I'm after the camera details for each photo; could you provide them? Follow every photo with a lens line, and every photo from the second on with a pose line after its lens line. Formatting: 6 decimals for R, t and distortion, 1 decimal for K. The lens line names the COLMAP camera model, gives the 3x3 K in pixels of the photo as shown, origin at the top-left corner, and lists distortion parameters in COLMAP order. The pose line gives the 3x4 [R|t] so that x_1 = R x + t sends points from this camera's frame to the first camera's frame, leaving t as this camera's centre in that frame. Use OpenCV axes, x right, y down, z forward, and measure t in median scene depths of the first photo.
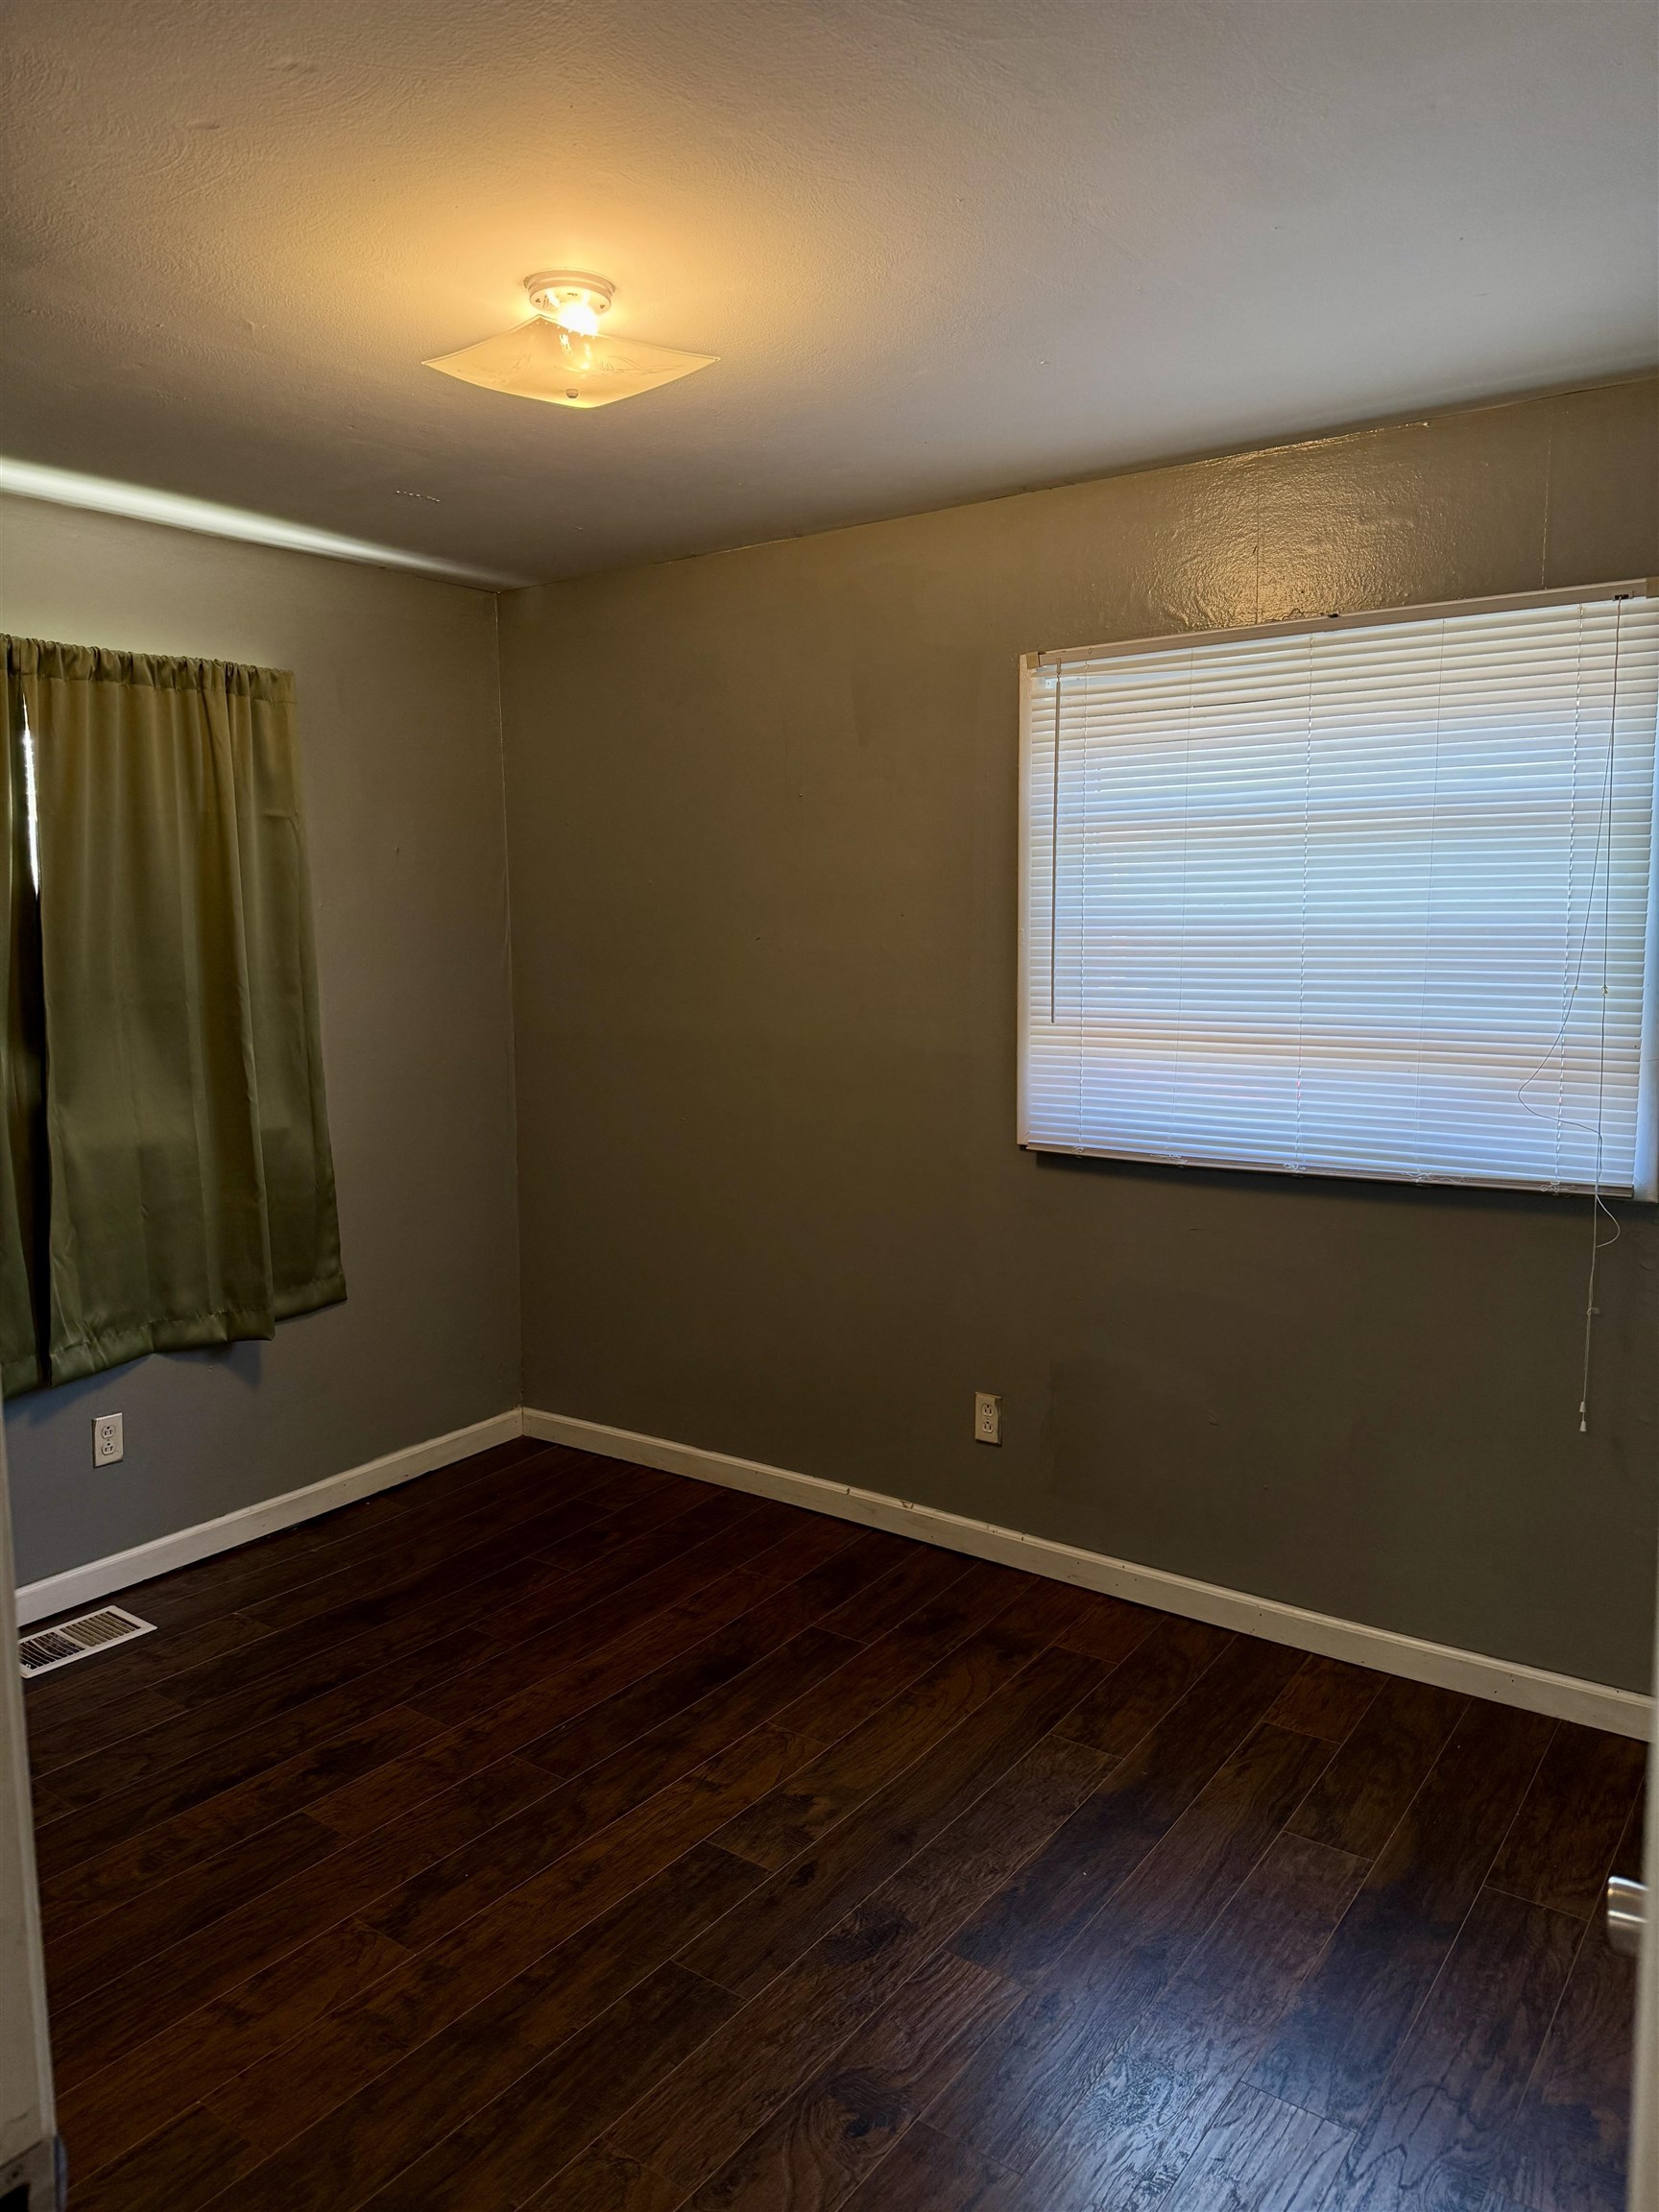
lens RADIAL K [[1573.3, 0, 822.8], [0, 1573.3, 1105.2], [0, 0, 1]] dist [-0.001636, -0.002511]
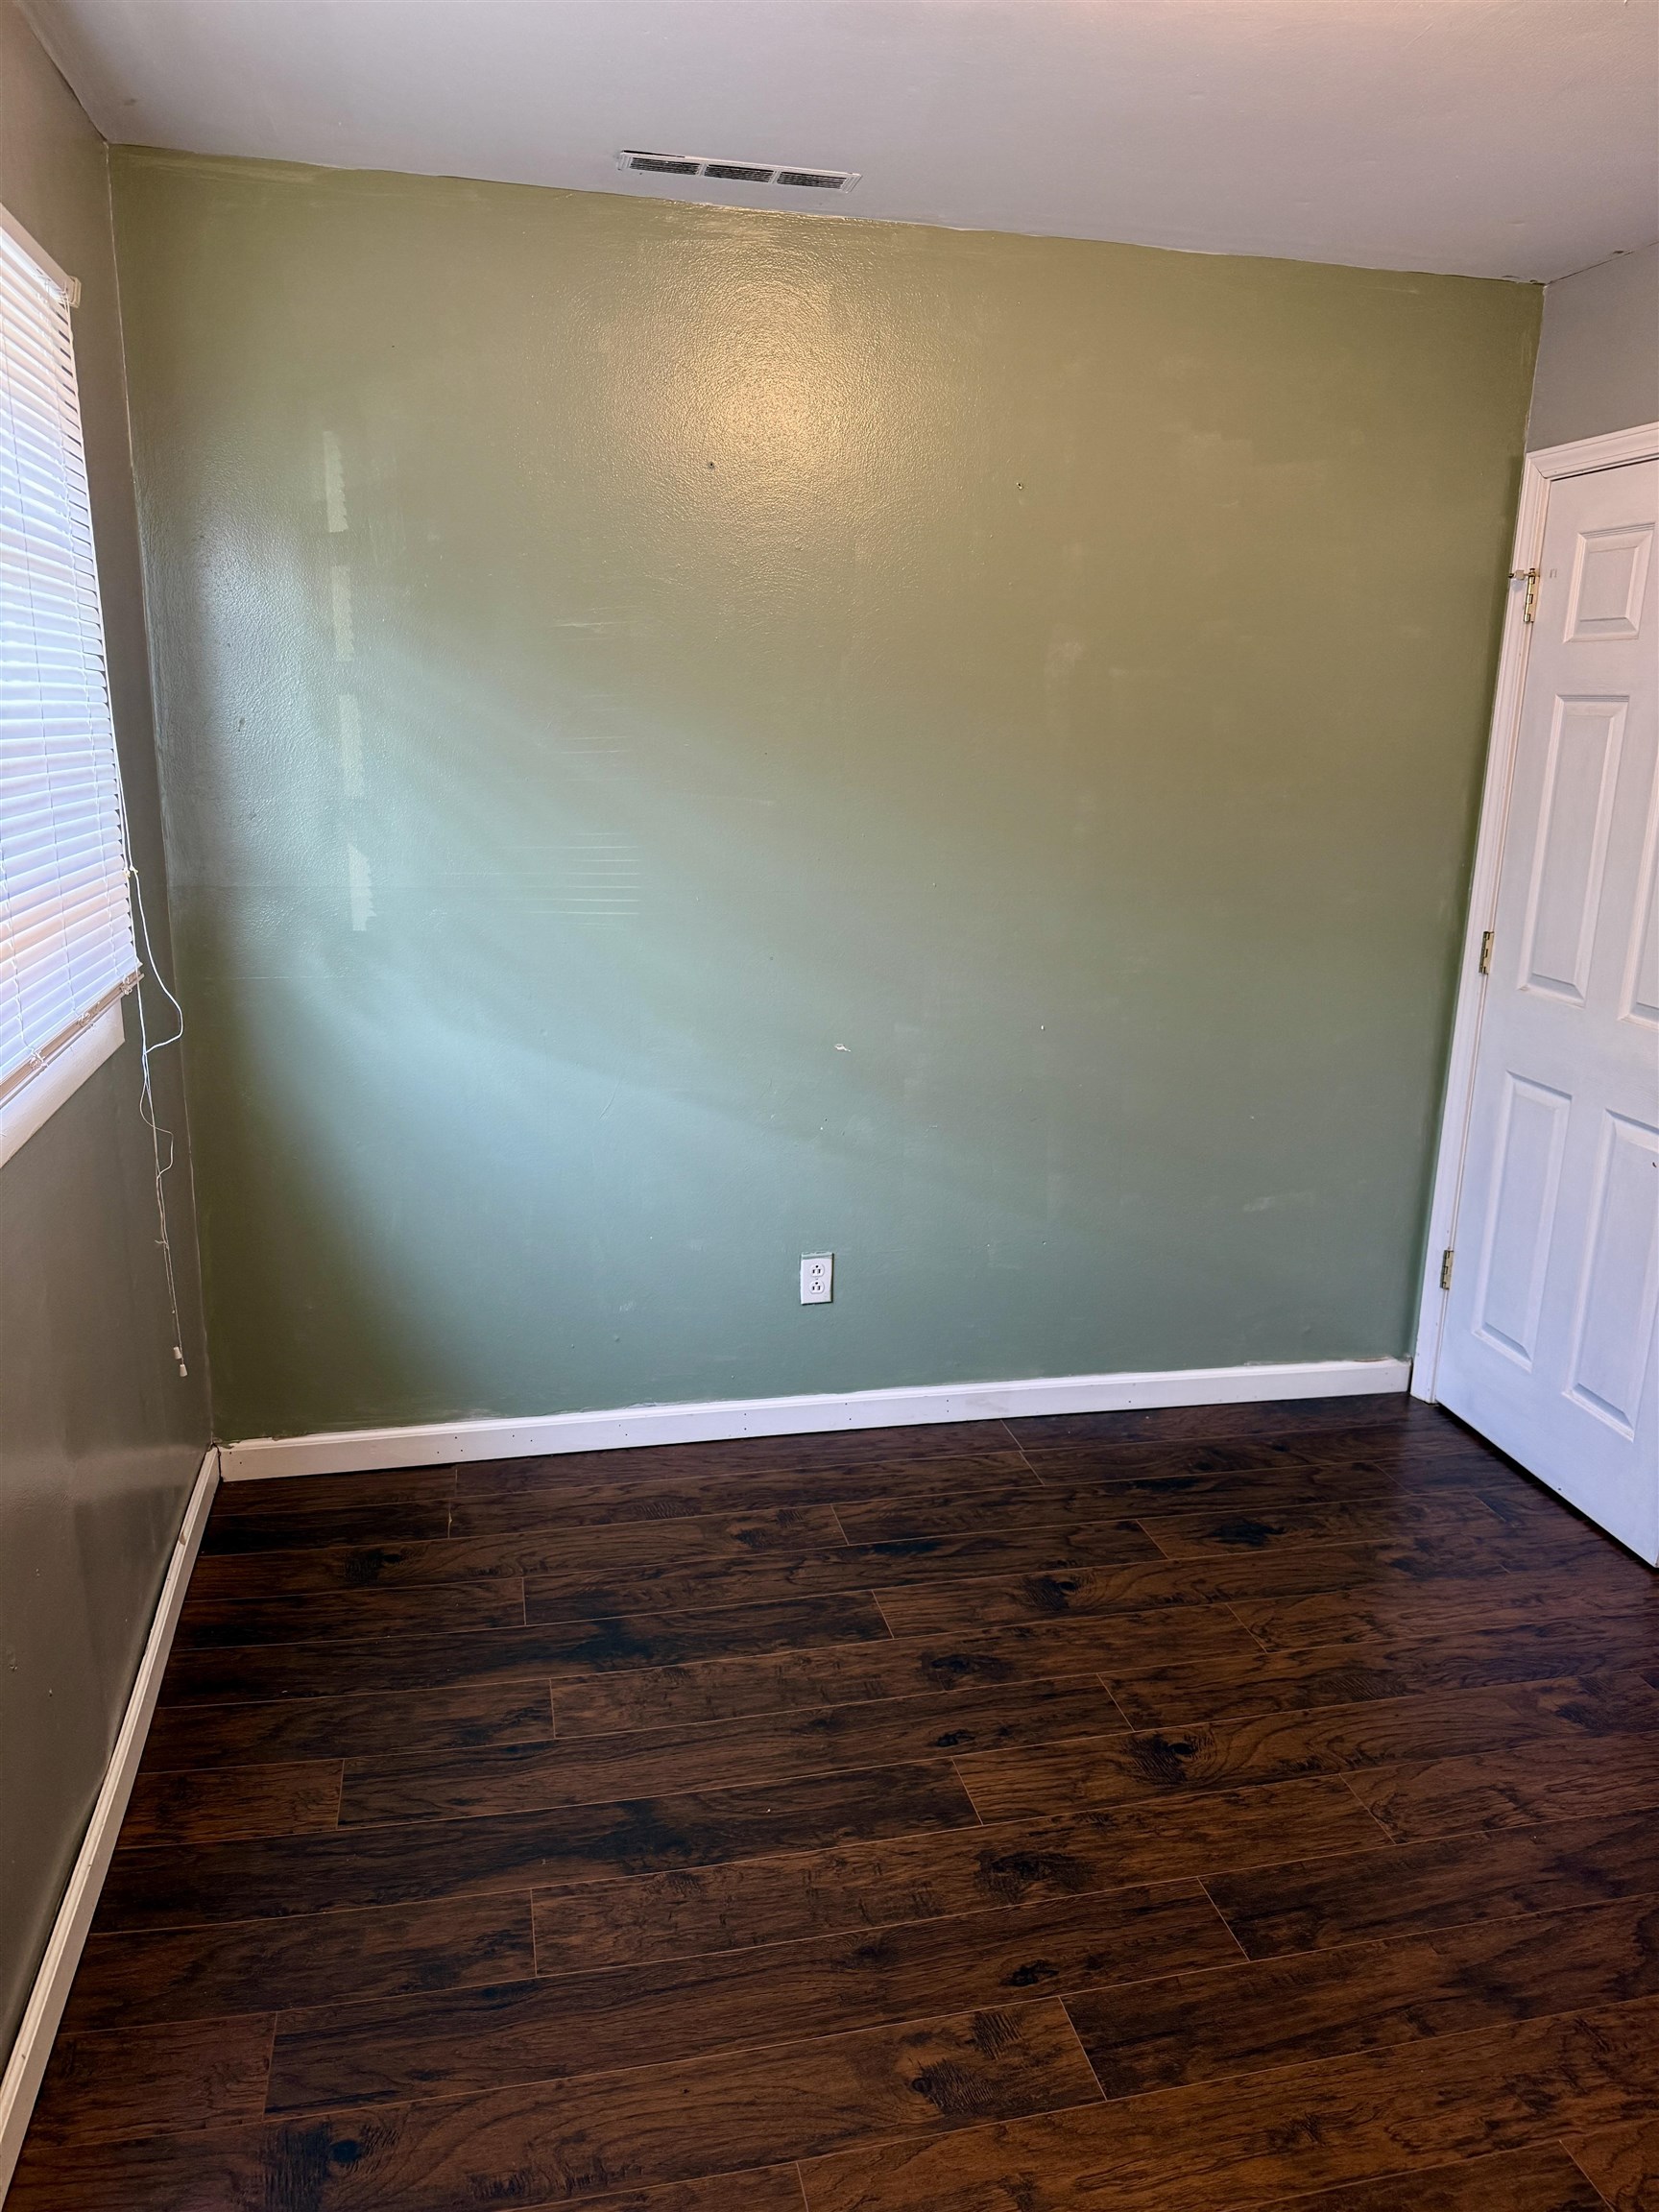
lens RADIAL K [[1573.3, 0, 822.8], [0, 1573.3, 1105.2], [0, 0, 1]] dist [-0.001636, -0.002511]
pose [[-0.754904, -0.163567, 0.635111, -0.357045], [0.072390, 0.941701, 0.328571, -0.180183], [-0.651828, 0.294016, -0.699053, 1.477123]]
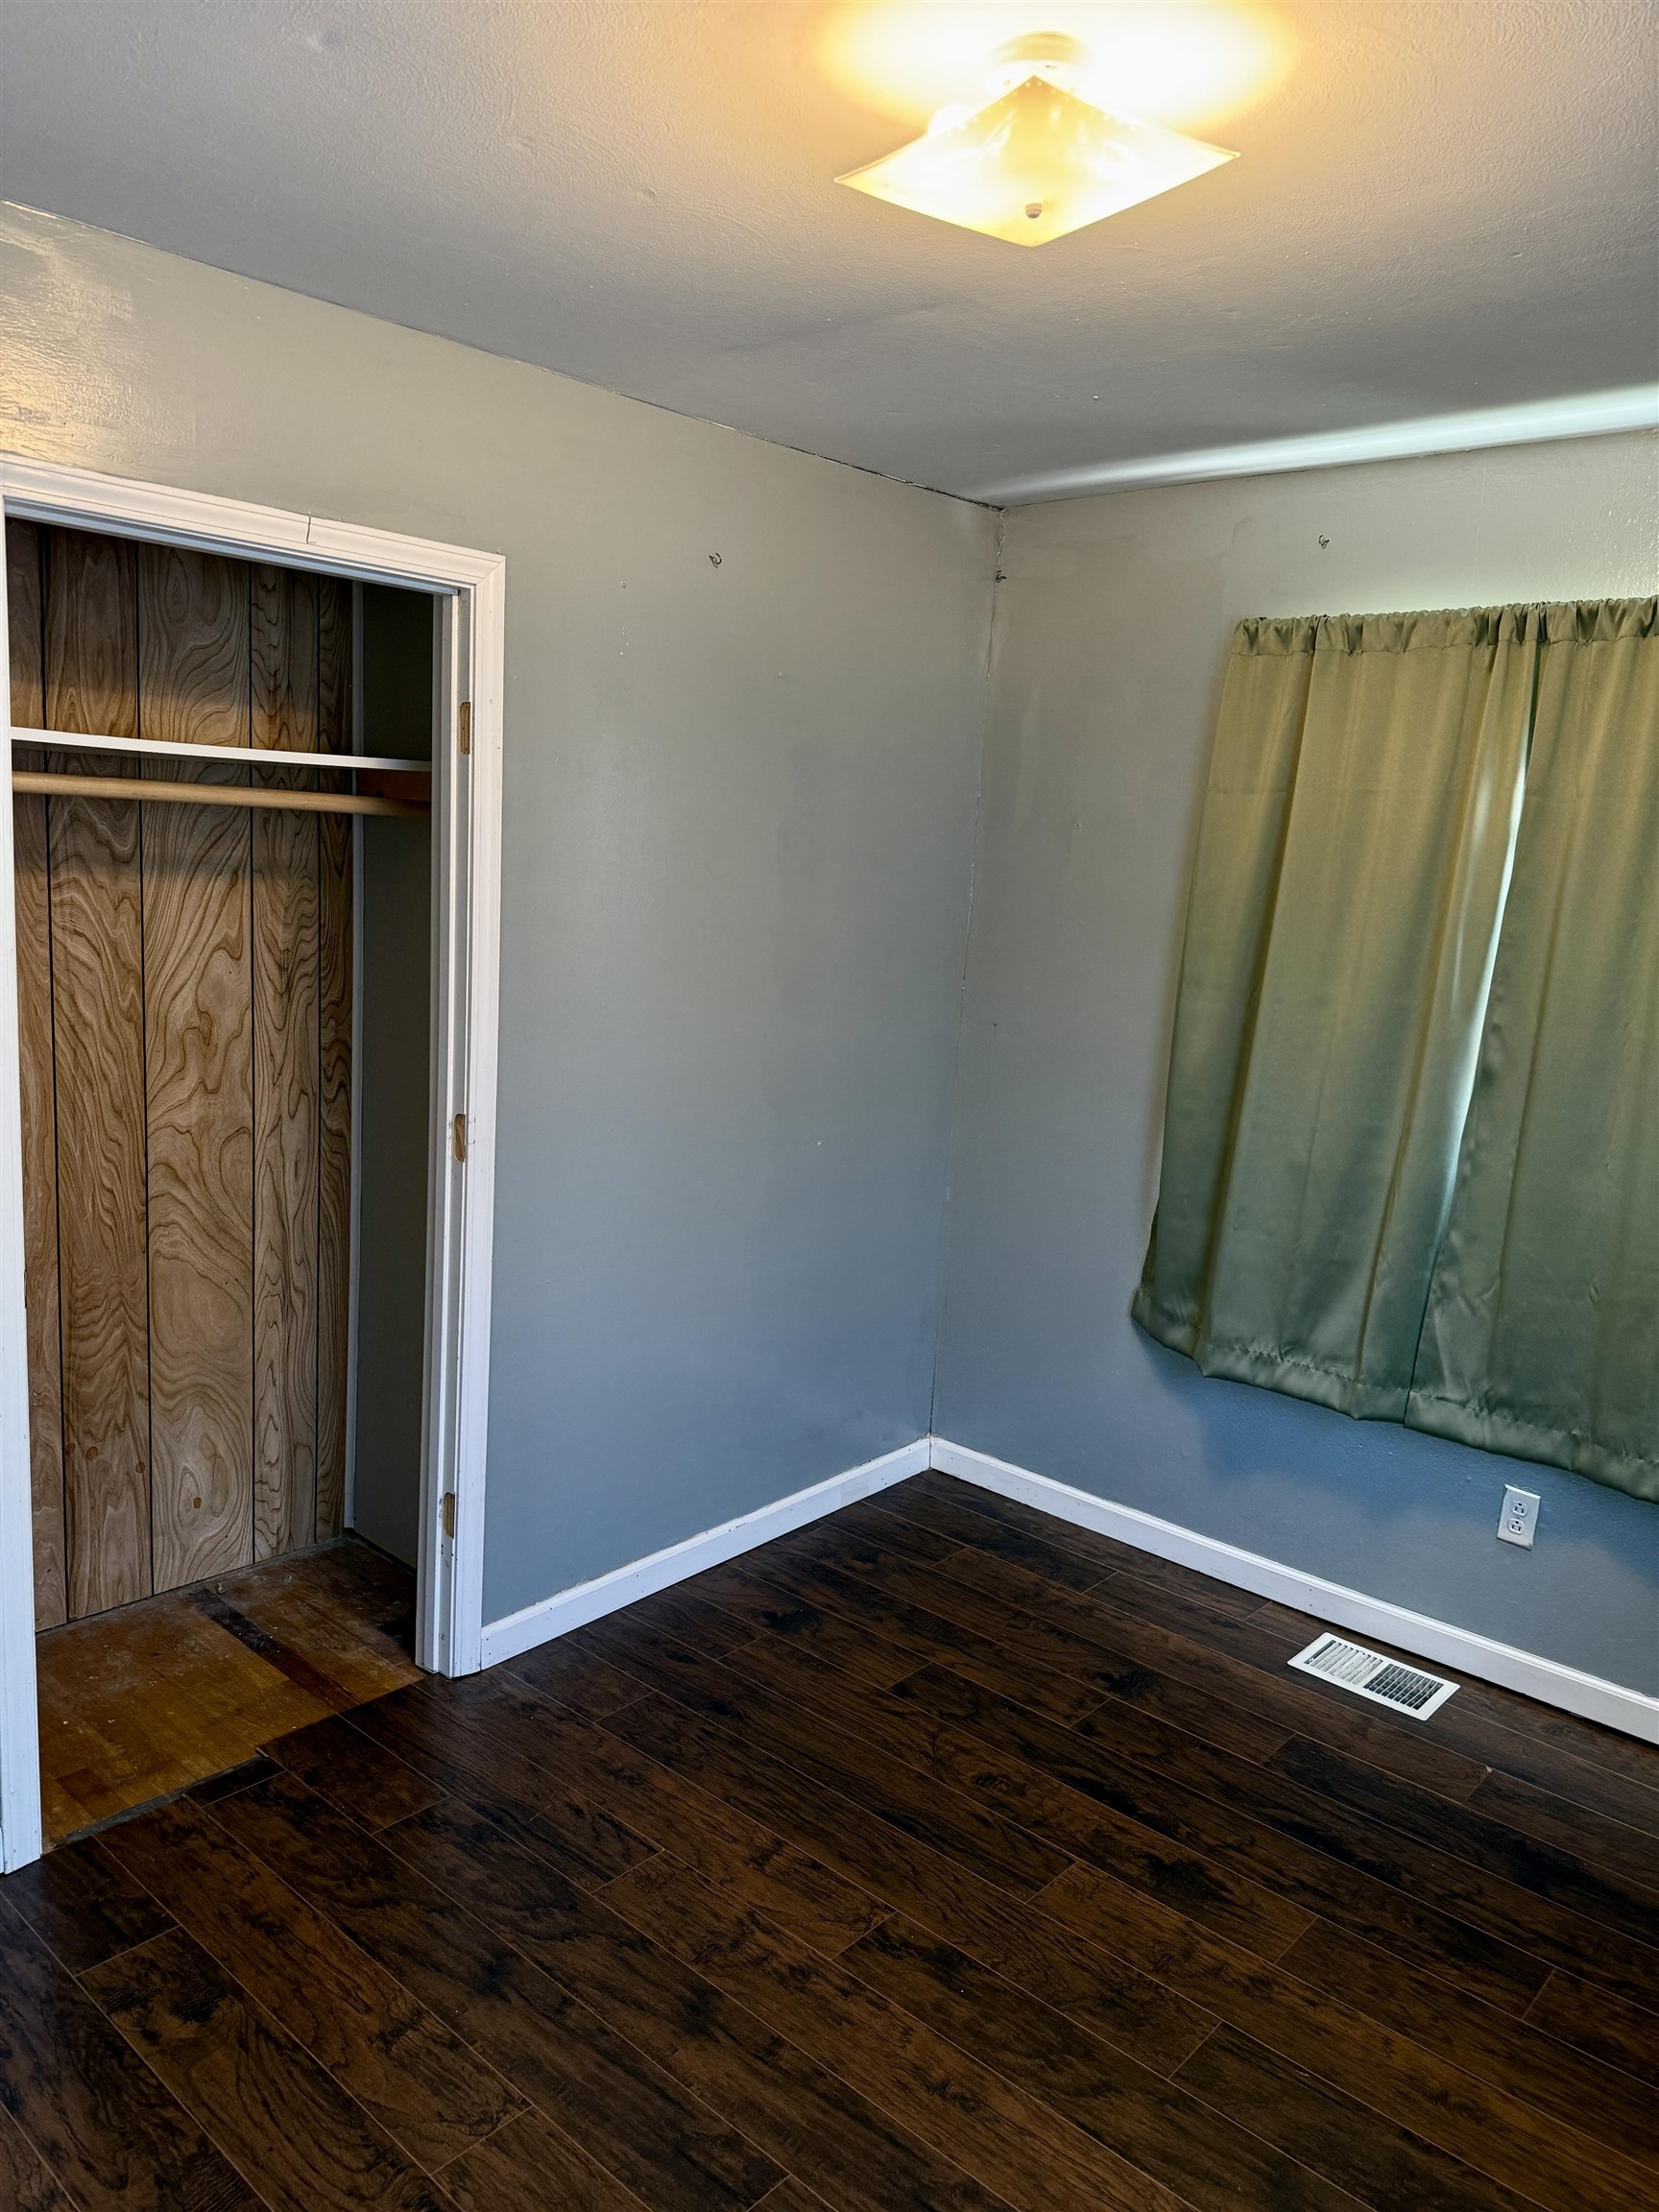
lens RADIAL K [[1570.8, 0, 829.9], [0, 1570.8, 1126.4], [0, 0, 1]] dist [0.002250, -0.000782]
pose [[-0.096440, 0.179148, -0.979084, 0.559306], [-0.176609, 0.964980, 0.193964, -0.139901], [0.979545, 0.191621, -0.061424, 0.883027]]
